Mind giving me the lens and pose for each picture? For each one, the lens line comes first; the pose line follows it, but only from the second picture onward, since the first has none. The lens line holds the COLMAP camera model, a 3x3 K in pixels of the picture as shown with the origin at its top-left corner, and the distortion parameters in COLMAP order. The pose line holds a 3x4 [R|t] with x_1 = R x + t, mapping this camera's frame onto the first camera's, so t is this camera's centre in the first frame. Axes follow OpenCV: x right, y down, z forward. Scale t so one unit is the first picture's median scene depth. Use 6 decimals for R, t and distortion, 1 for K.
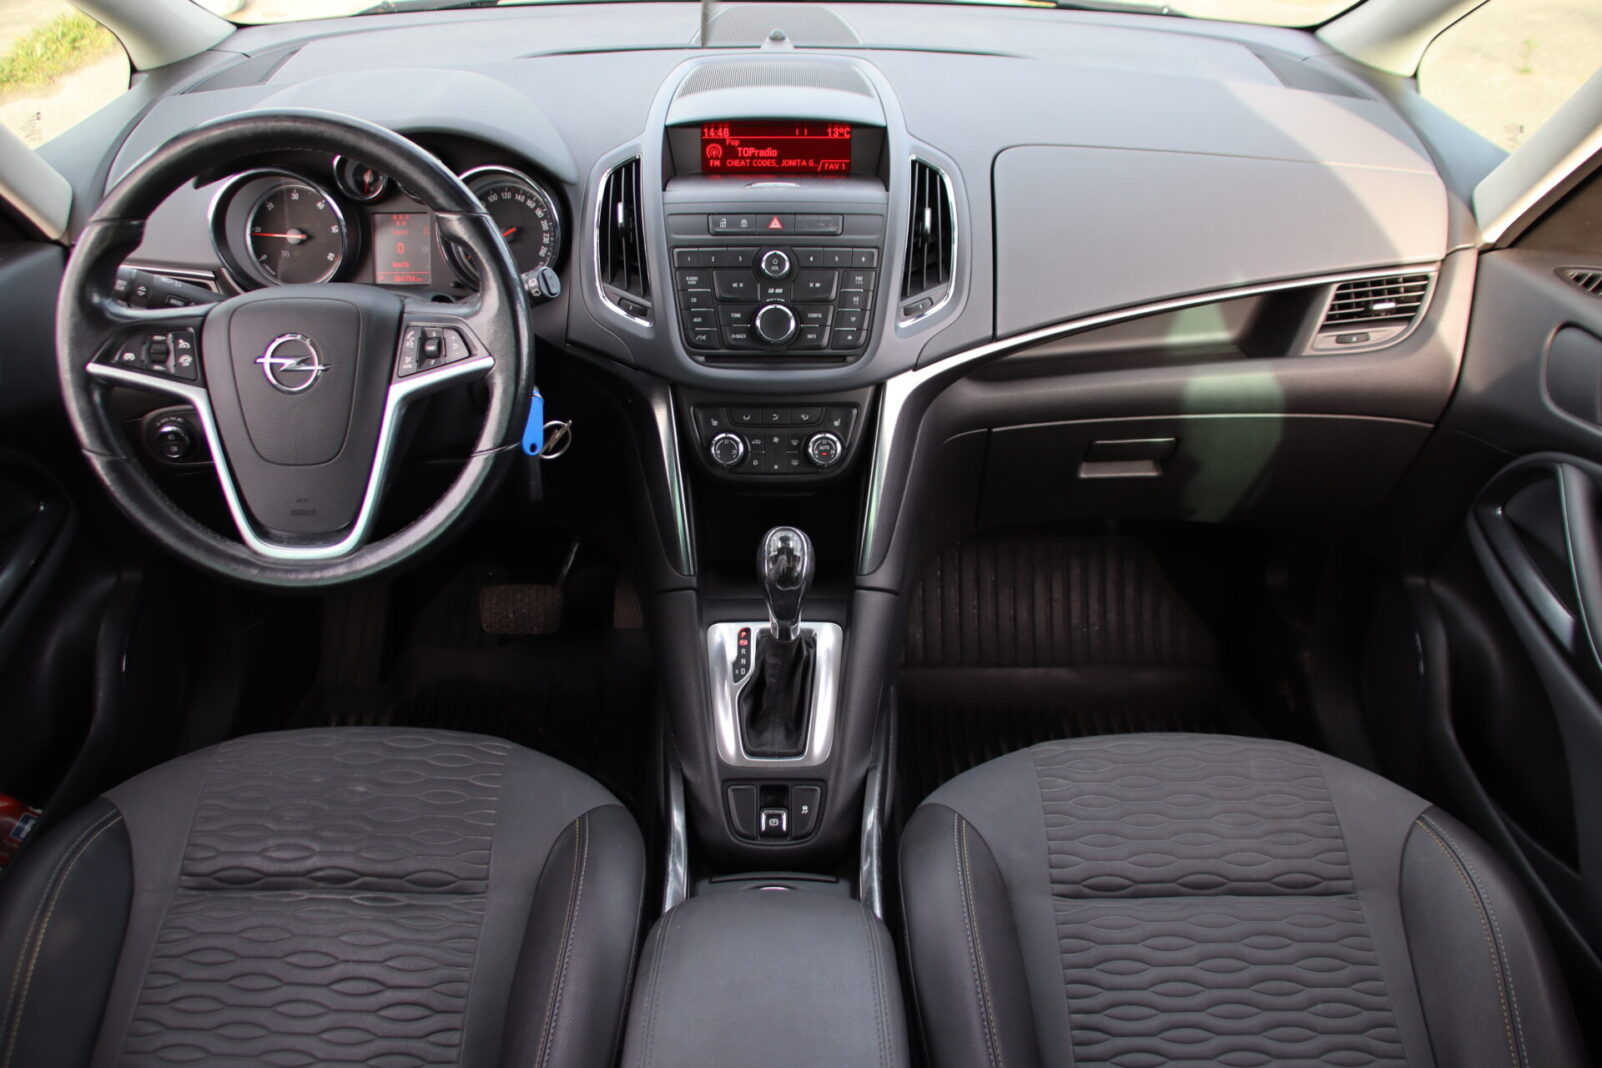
lens RADIAL K [[1356.1, 0, 801.0], [0, 1356.1, 534.0], [0, 0, 1]] dist [-0.168882, 0.172211]
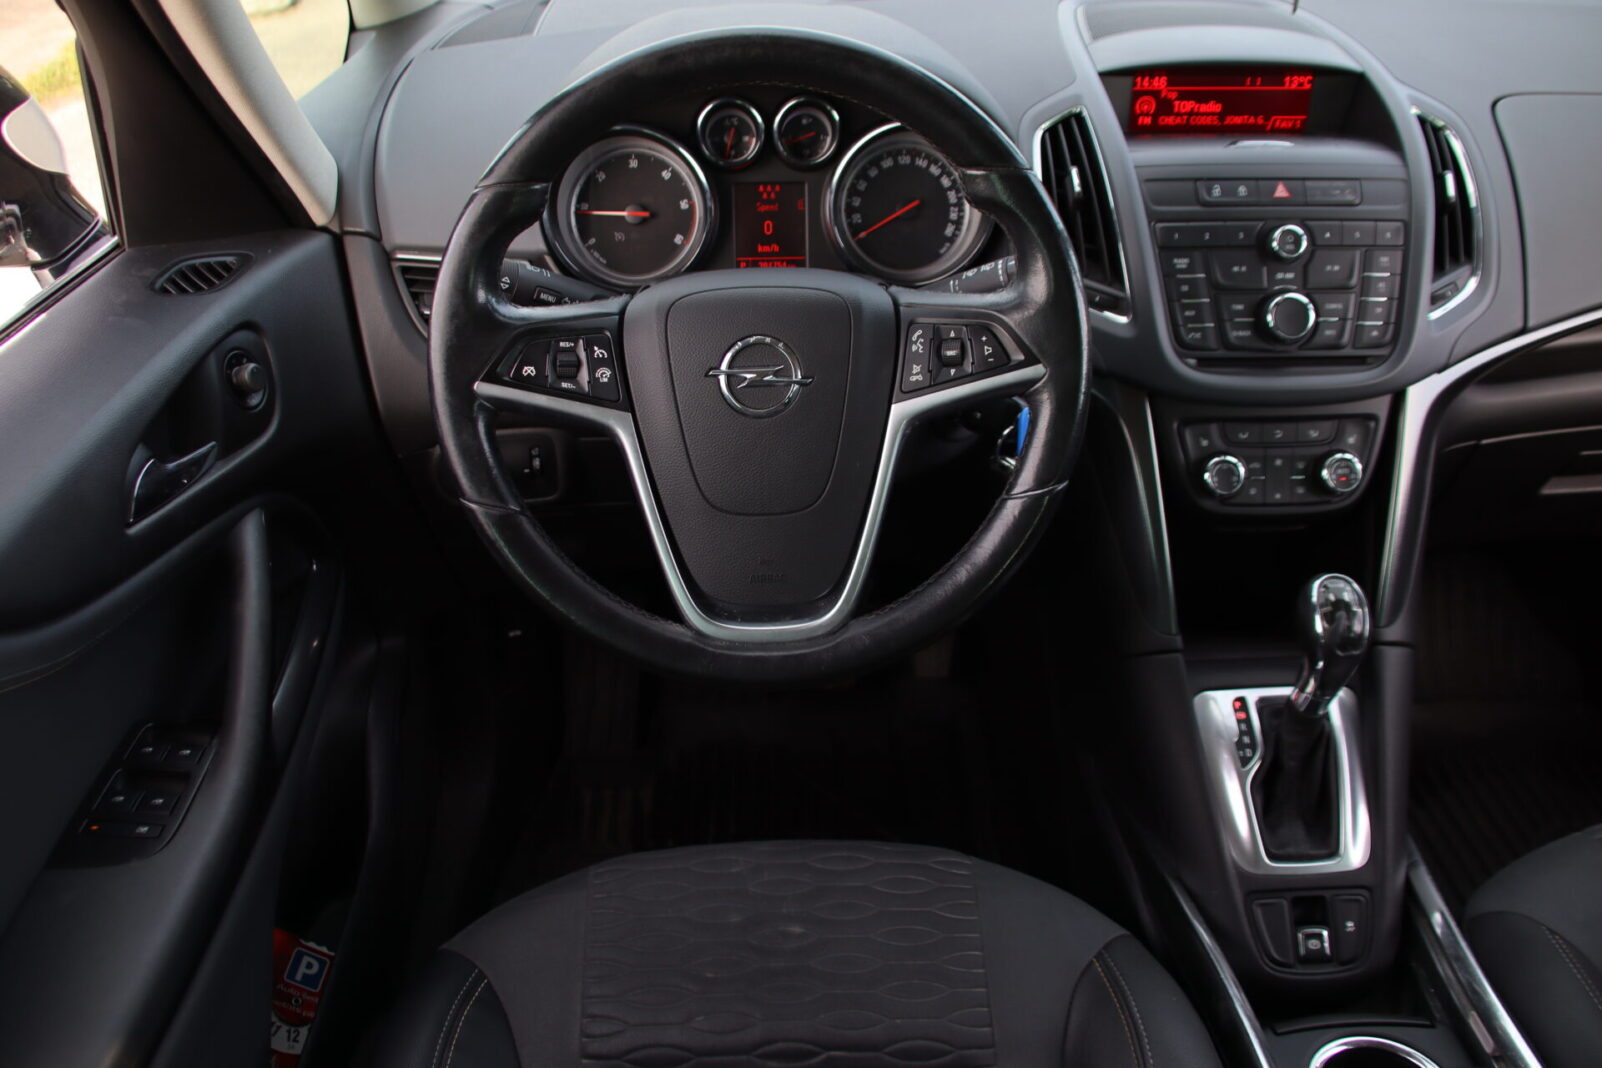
lens RADIAL K [[1356.1, 0, 801.0], [0, 1356.1, 534.0], [0, 0, 1]] dist [-0.168882, 0.172211]
pose [[0.999679, -0.025140, -0.003256, -0.305725], [0.025142, 0.999684, 0.000600, -0.035304], [0.003240, -0.000682, 0.999995, 0.215970]]
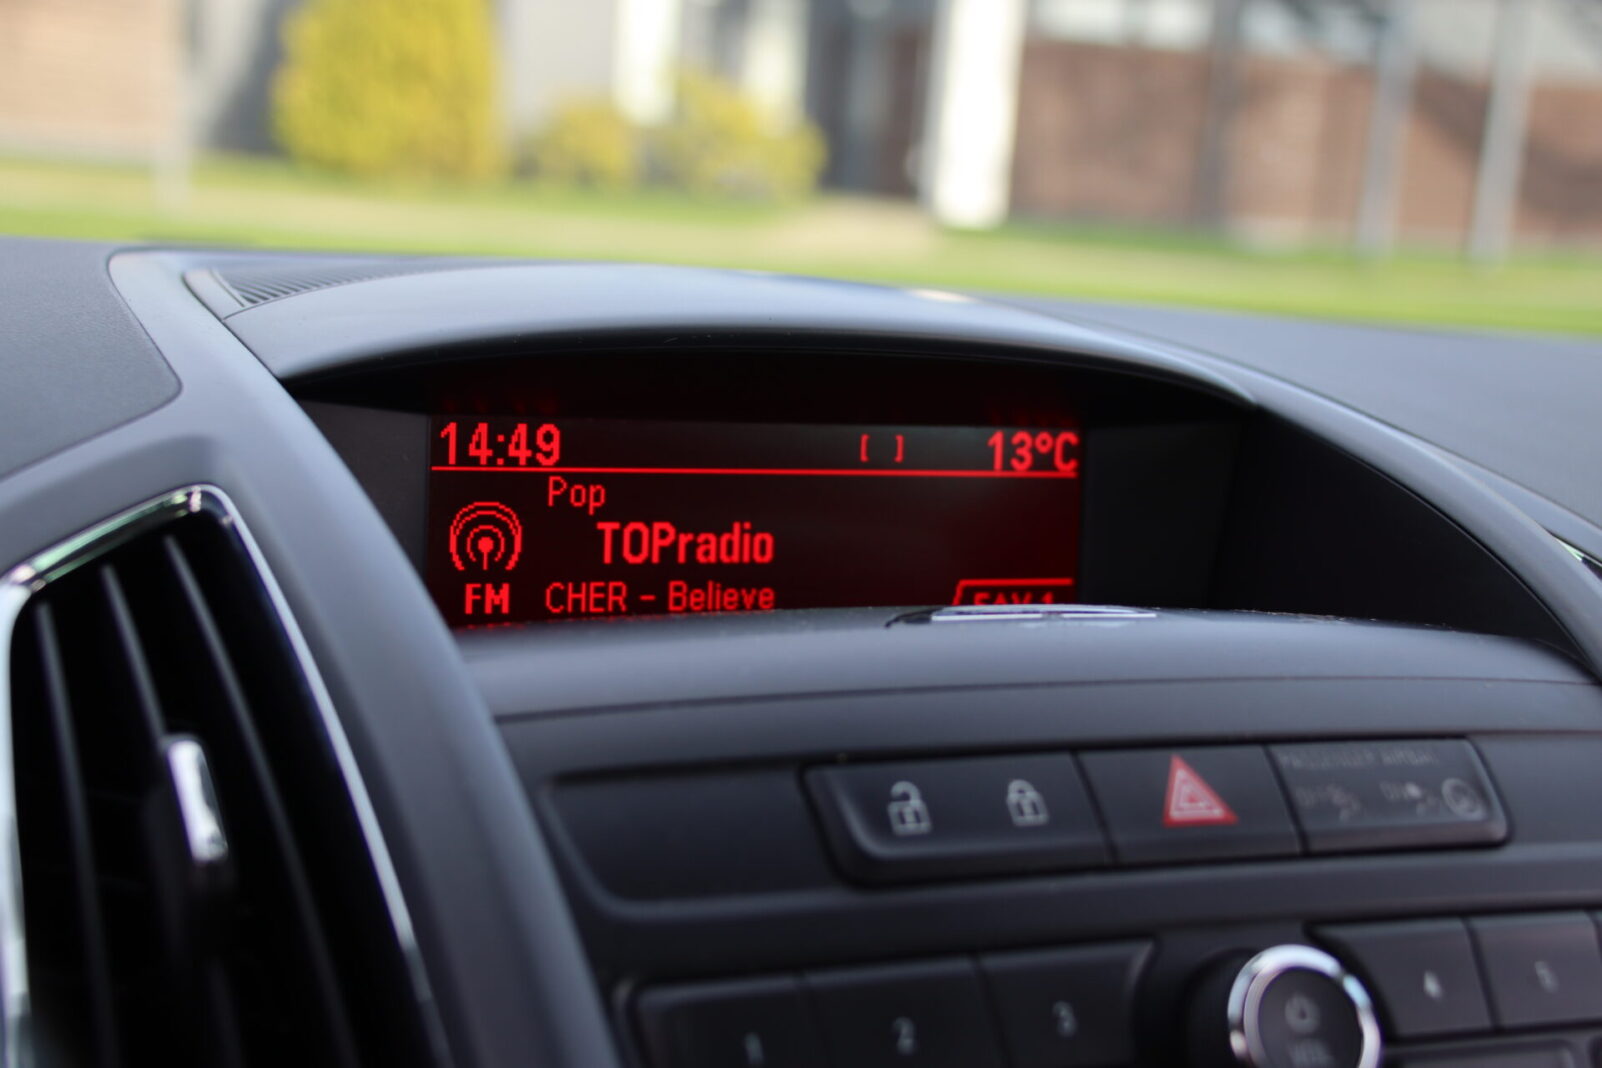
lens RADIAL K [[2493.3, 0, 801.0], [0, 2493.3, 534.0], [0, 0, 1]] dist [0.046098, 0.095114]
pose [[0.912800, -0.004788, 0.408379, -0.191210], [0.178639, 0.903883, -0.388694, -0.147402], [-0.367266, 0.427752, 0.825920, 0.743714]]
